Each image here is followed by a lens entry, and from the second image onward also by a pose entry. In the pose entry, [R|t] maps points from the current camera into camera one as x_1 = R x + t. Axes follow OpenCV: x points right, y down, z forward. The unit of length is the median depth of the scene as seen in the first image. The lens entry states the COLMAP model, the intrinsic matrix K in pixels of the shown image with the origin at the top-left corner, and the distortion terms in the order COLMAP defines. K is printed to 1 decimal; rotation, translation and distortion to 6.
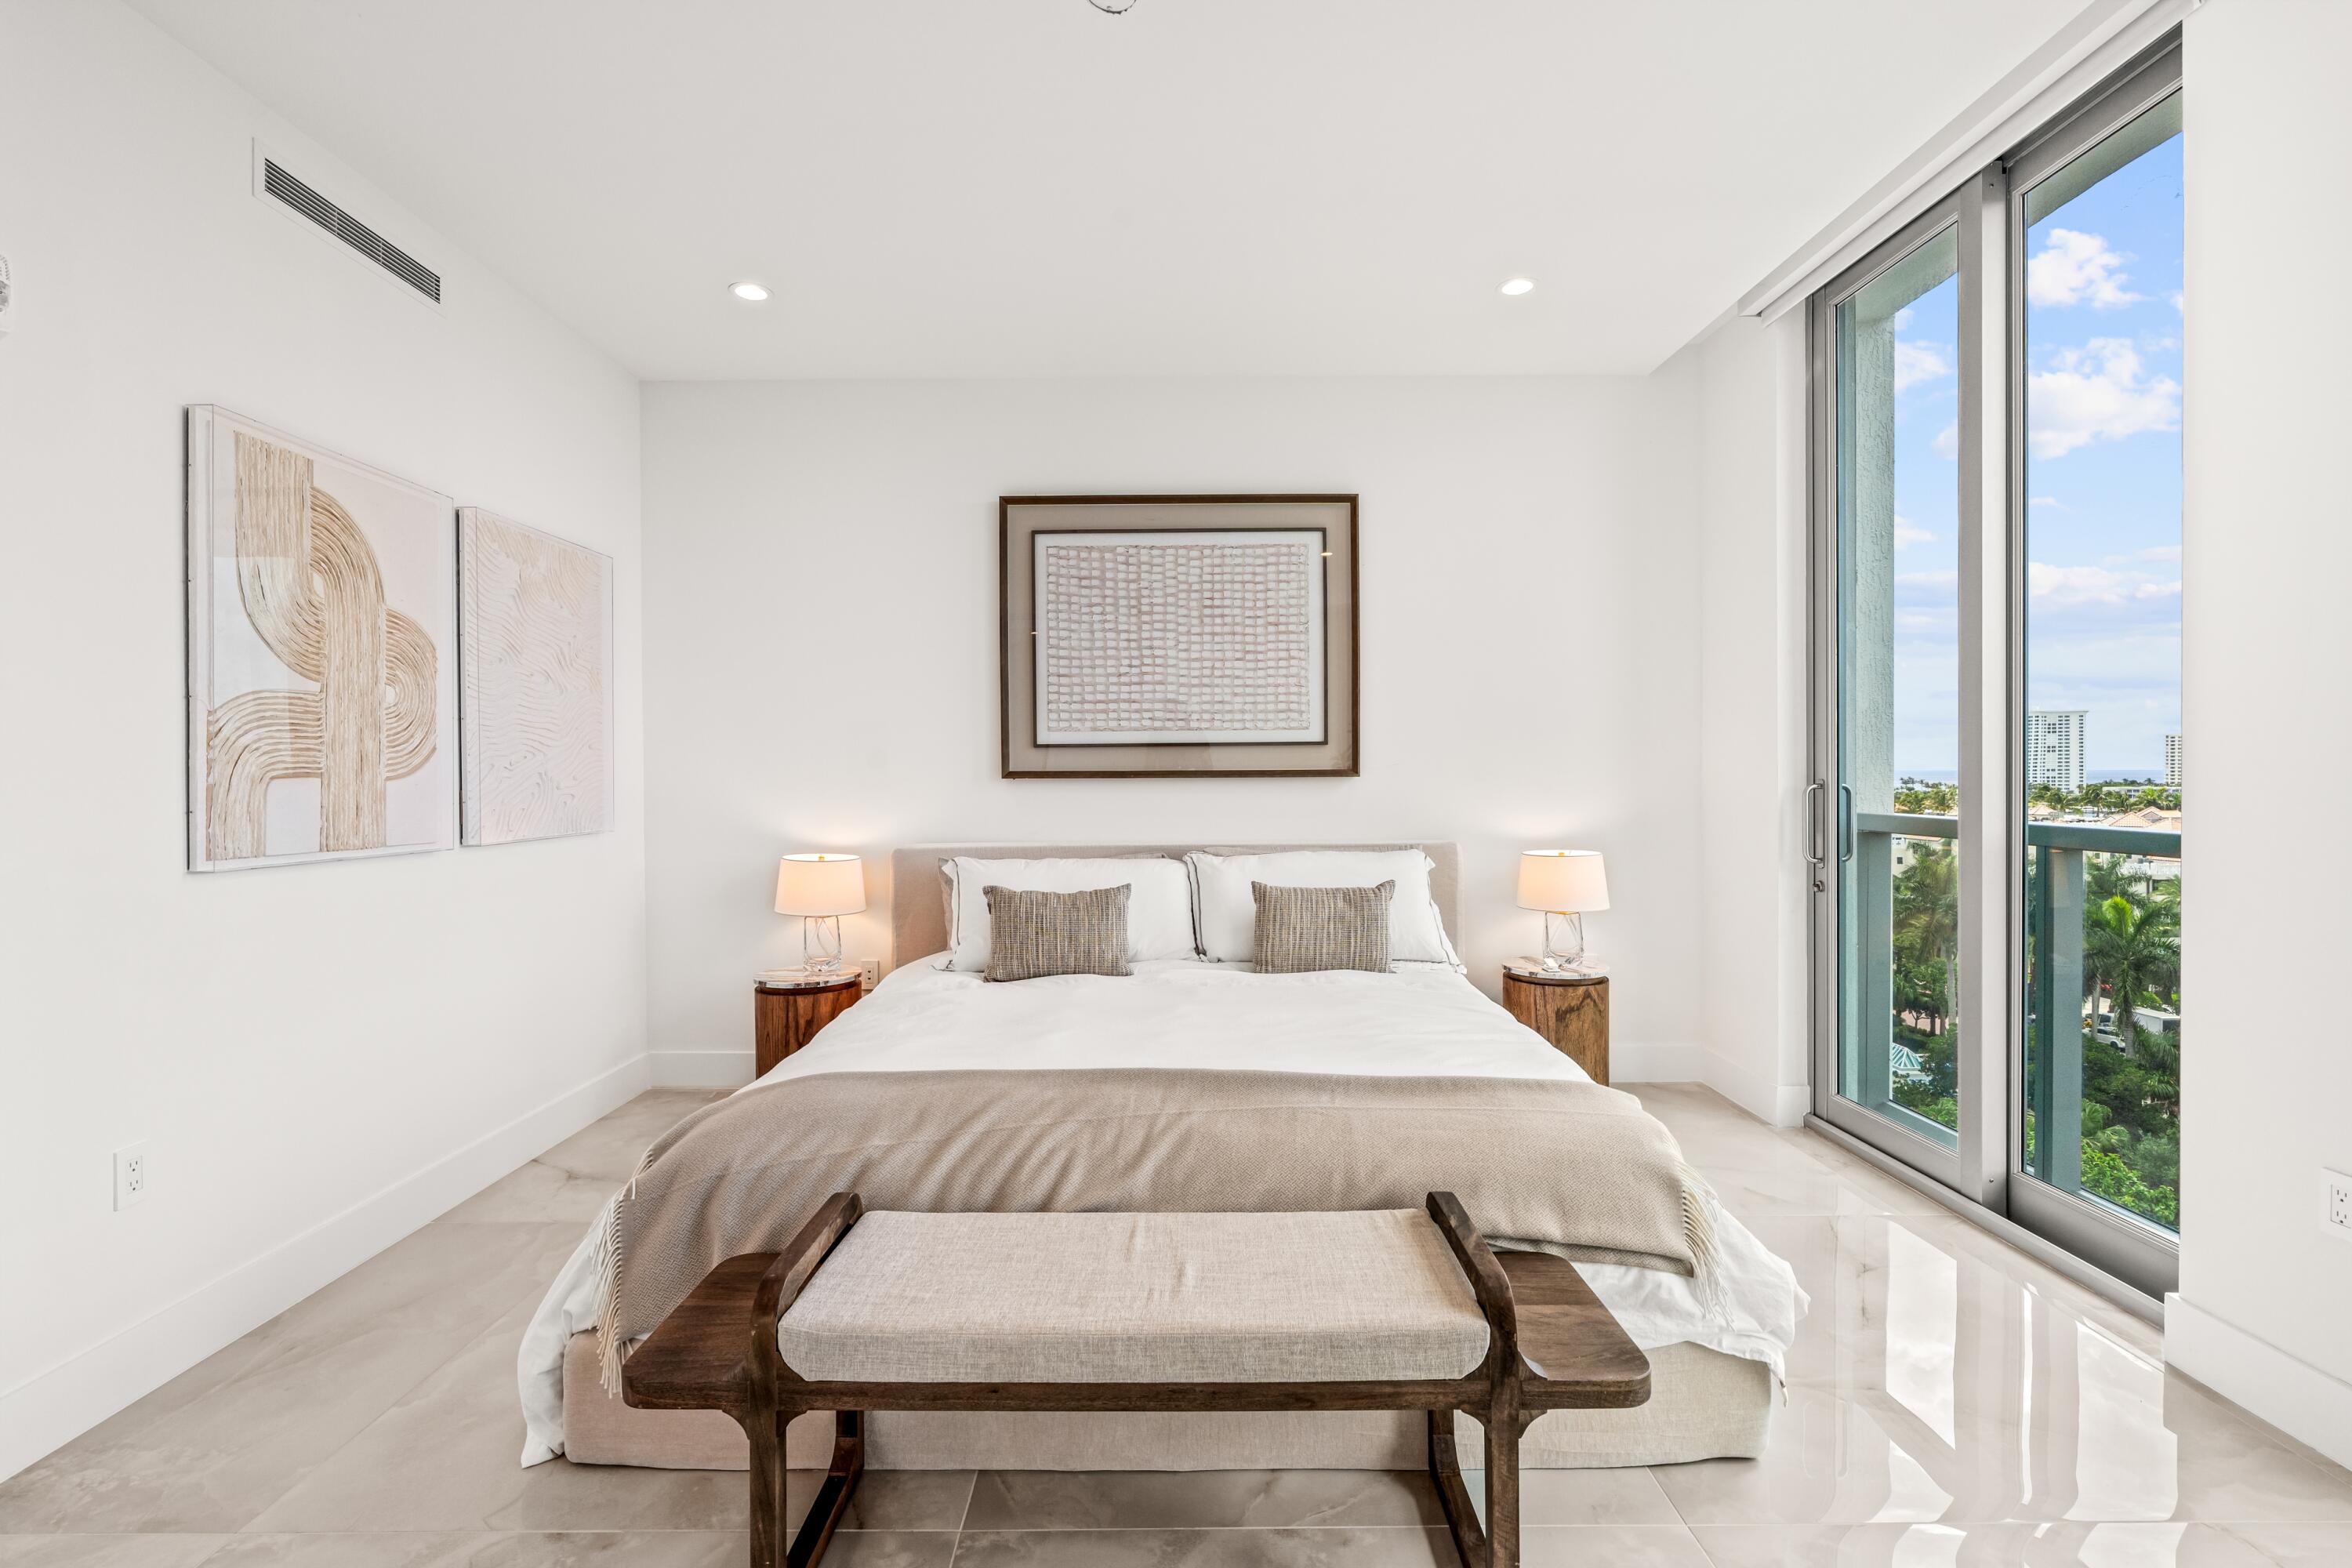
lens RADIAL K [[1055.3, 0, 1176.7], [0, 1055.3, 772.5], [0, 0, 1]] dist [-0.005588, 0.000211]
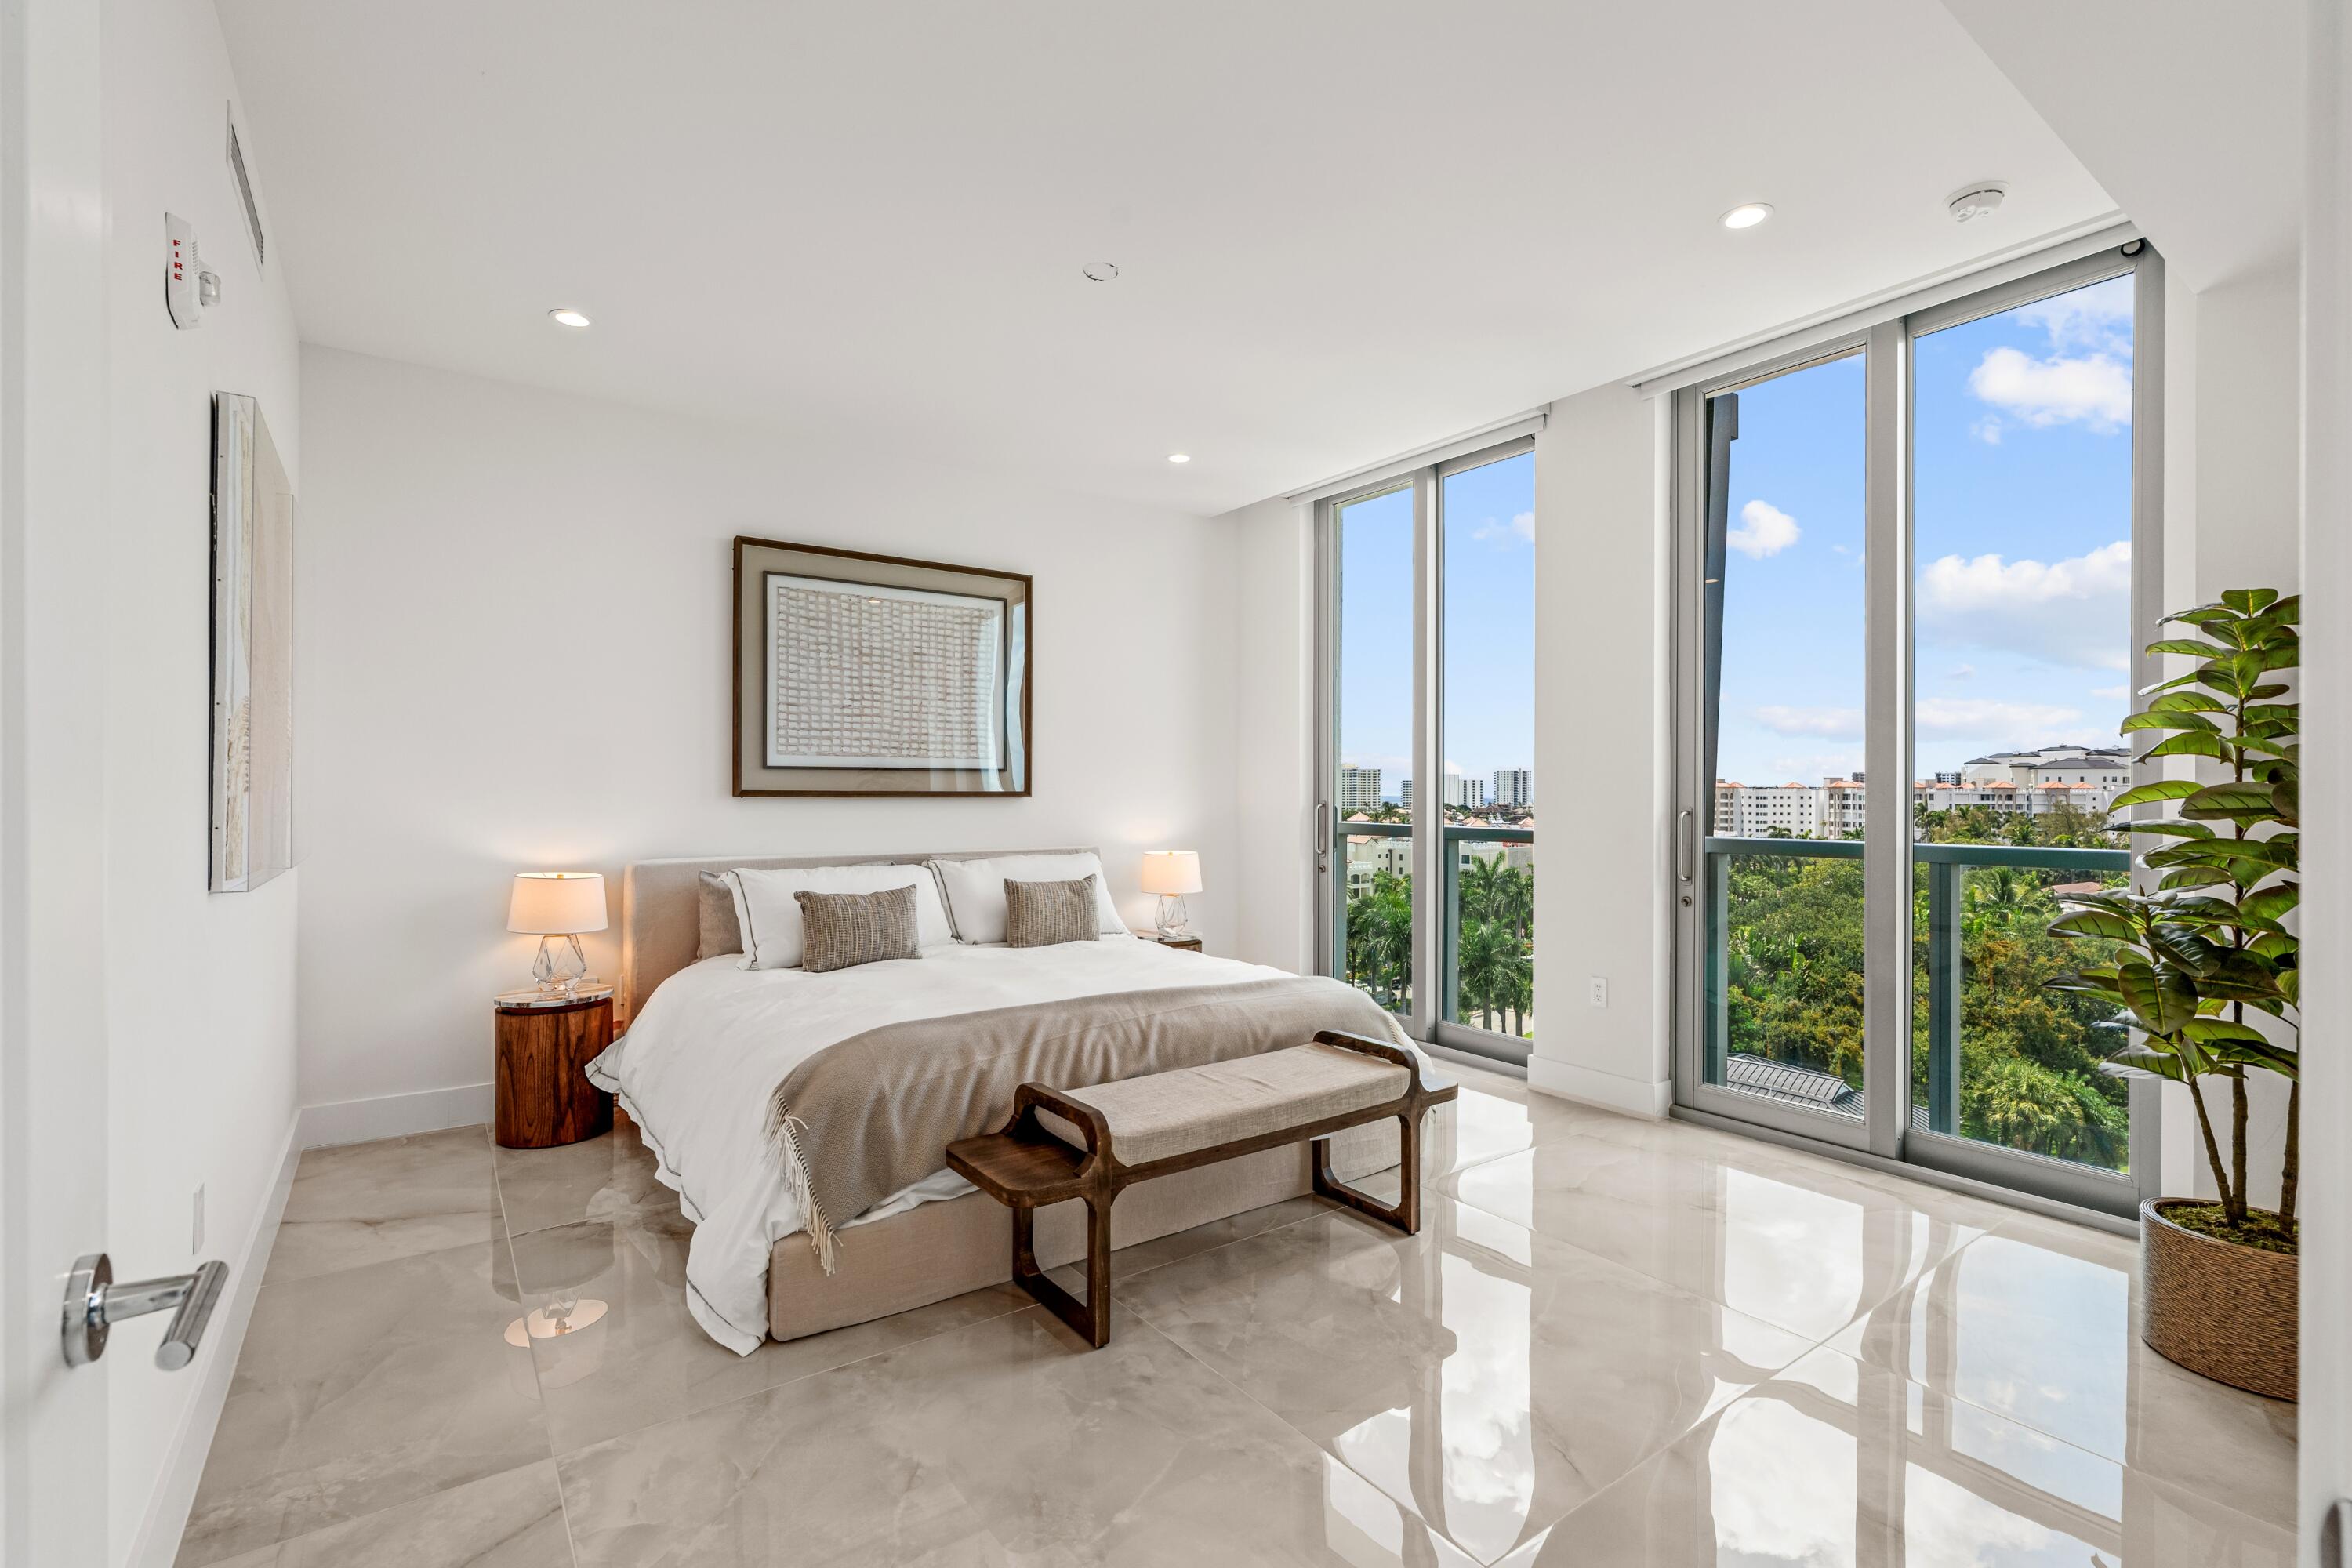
lens RADIAL K [[1055.4, 0, 1171.5], [0, 1055.4, 786.7], [0, 0, 1]] dist [-0.000245, 0.000744]
pose [[0.810719, 0.011698, 0.585318, -0.485025], [-0.008288, 0.999929, -0.008505, 0.000680], [-0.585377, 0.002044, 0.810759, -0.150073]]
